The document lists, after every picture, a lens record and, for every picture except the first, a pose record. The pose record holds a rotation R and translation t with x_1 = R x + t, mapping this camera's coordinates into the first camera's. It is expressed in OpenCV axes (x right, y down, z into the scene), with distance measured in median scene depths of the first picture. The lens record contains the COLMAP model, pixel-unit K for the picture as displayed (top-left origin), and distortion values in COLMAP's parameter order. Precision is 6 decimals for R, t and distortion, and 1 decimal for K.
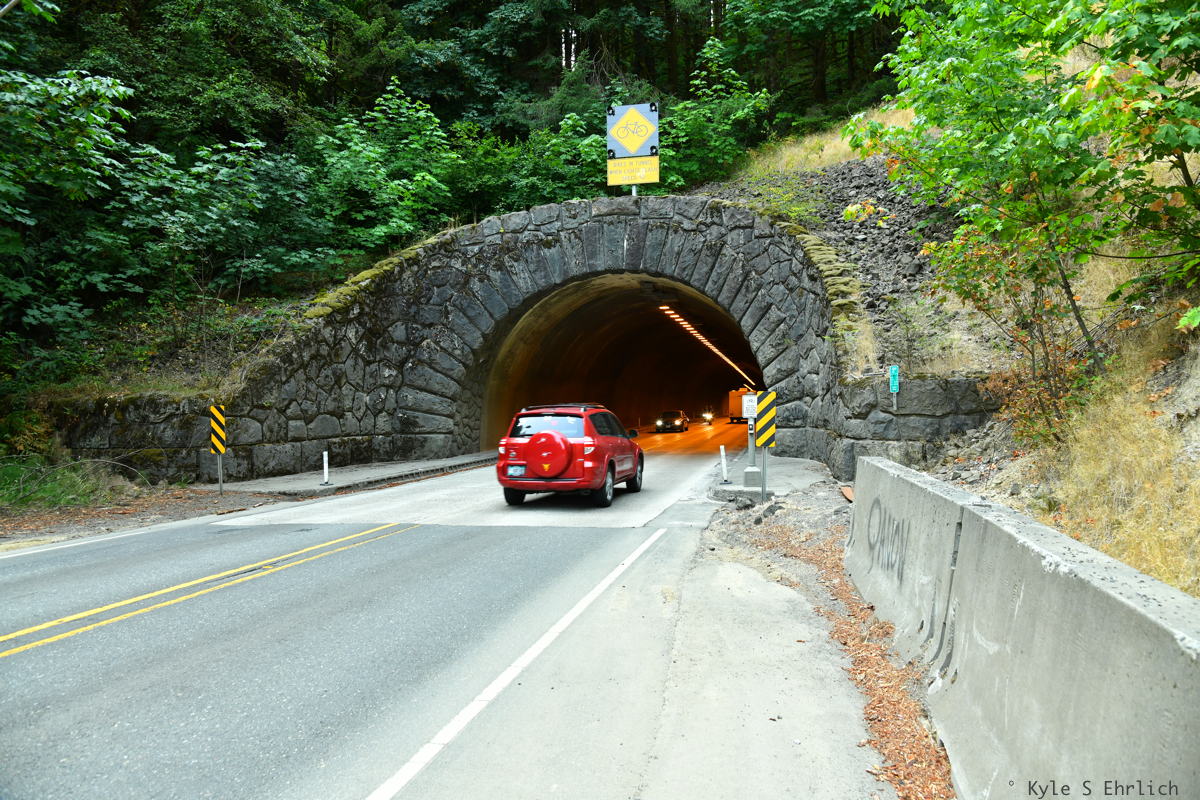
lens RADIAL K [[802.1, 0, 602.1], [0, 802.1, 396.8], [0, 0, 1]] dist [-0.033785, 0.001361]
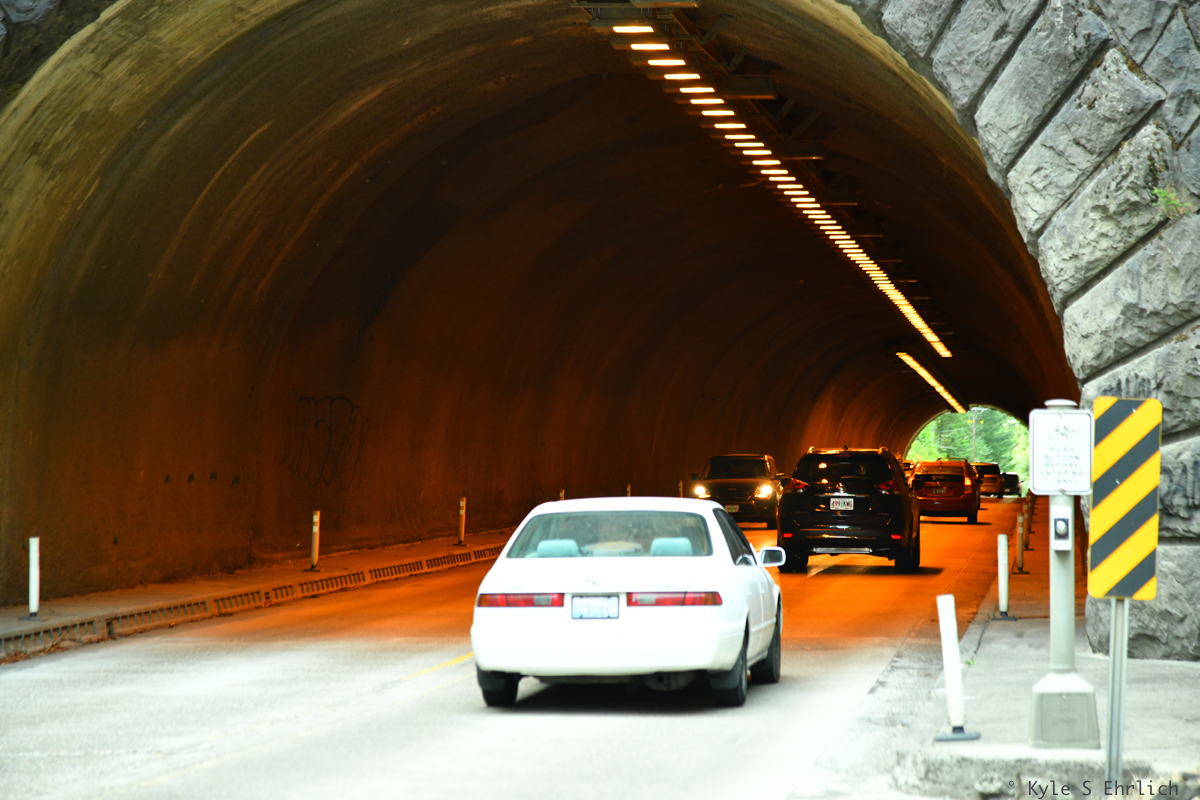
lens RADIAL K [[3883.0, 0, 605.7], [0, 3883.0, 352.7], [0, 0, 1]] dist [0.158981, 0.000000]
pose [[0.994269, 0.020496, 0.104926, -0.065019], [-0.019186, 0.999725, -0.013474, -0.000656], [-0.105174, 0.011383, 0.994389, -0.179728]]
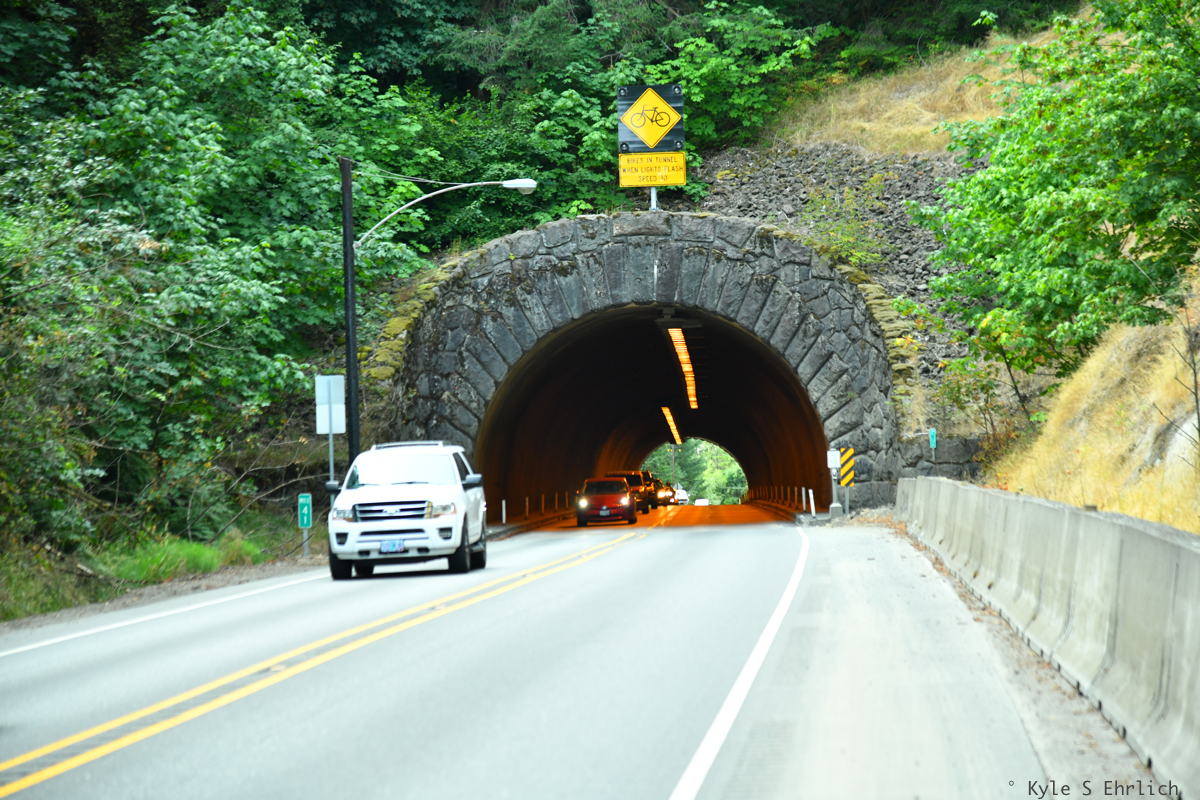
lens RADIAL K [[4012.3, 0, 599.0], [0, 4012.3, 409.0], [0, 0, 1]] dist [0.206129, 0.000000]
pose [[0.981633, -0.015781, 0.190123, -0.915056], [0.017552, 0.999817, -0.007636, -0.017372], [-0.189968, 0.010833, 0.981731, -3.426332]]
